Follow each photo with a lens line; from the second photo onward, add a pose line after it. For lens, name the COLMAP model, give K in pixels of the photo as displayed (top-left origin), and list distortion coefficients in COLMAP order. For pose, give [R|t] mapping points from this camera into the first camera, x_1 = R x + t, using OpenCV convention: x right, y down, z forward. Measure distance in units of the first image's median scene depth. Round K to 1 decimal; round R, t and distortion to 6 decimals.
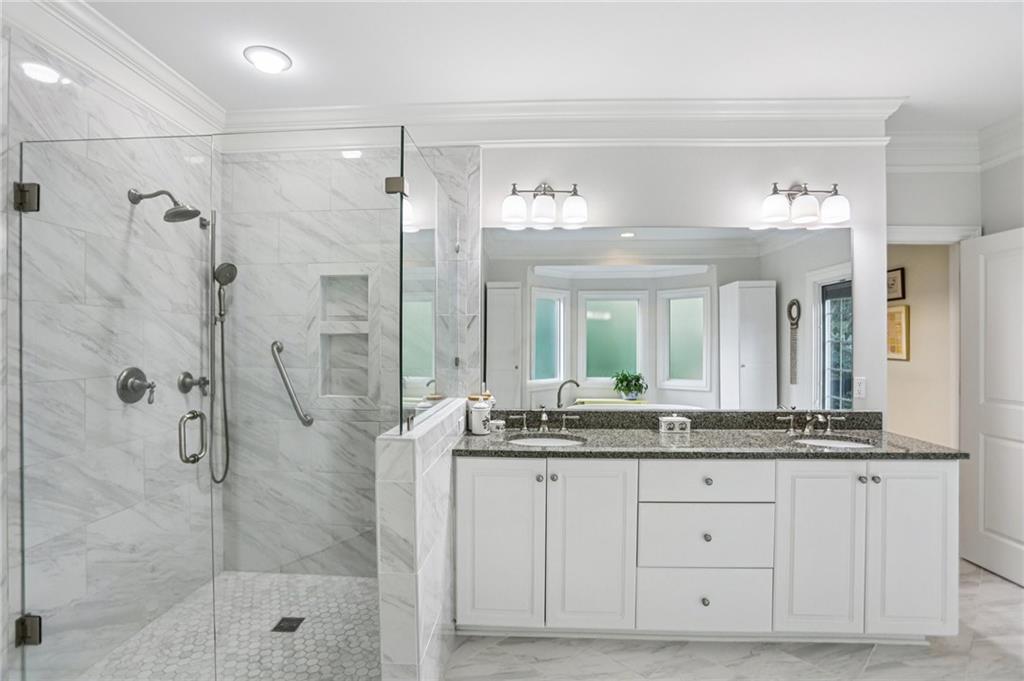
lens RADIAL K [[480.5, 0, 512.0], [0, 480.5, 340.5], [0, 0, 1]] dist [-0.074508, 0.031295]
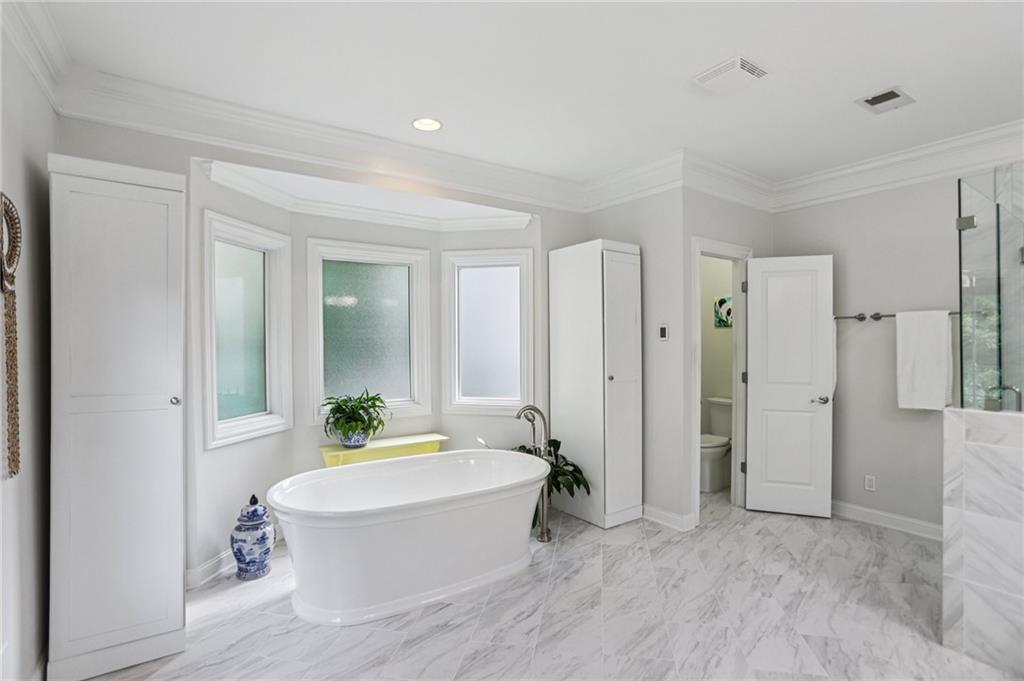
lens RADIAL K [[480.5, 0, 512.0], [0, 480.5, 340.5], [0, 0, 1]] dist [-0.074508, 0.031295]
pose [[0.793226, -0.002374, 0.608923, 0.019500], [-0.003895, 0.999952, 0.008973, 0.003760], [-0.608916, -0.009489, 0.793178, 1.209092]]
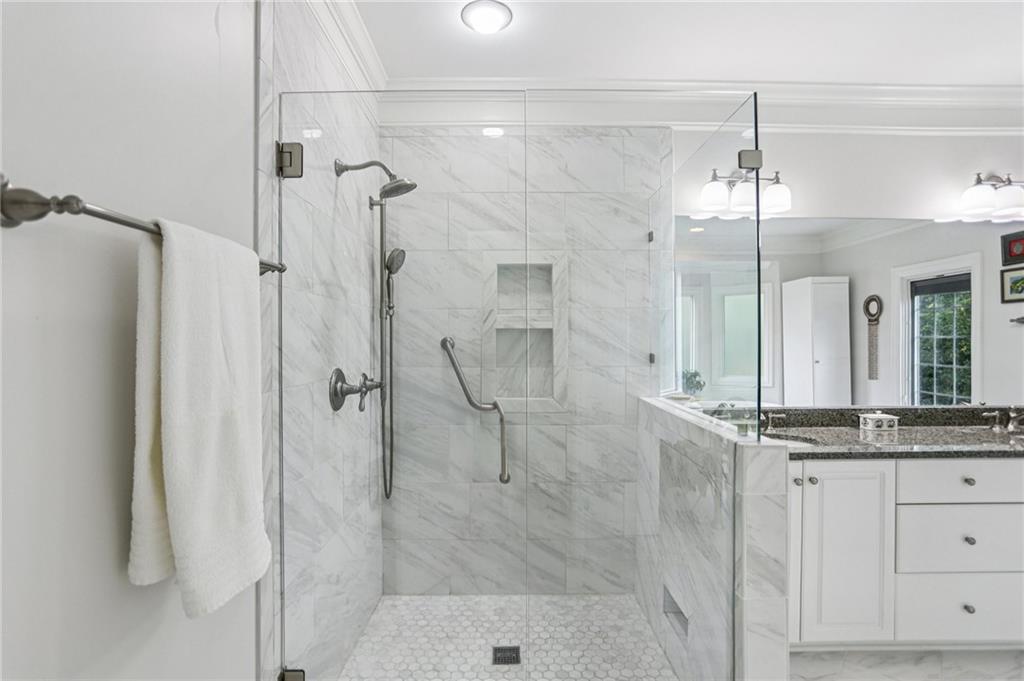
lens RADIAL K [[480.5, 0, 512.0], [0, 480.5, 340.5], [0, 0, 1]] dist [-0.074508, 0.031295]
pose [[0.998527, -0.003407, 0.054159, -0.431415], [0.003112, 0.999980, 0.005520, 0.002753], [-0.054176, -0.005343, 0.998517, 0.090233]]
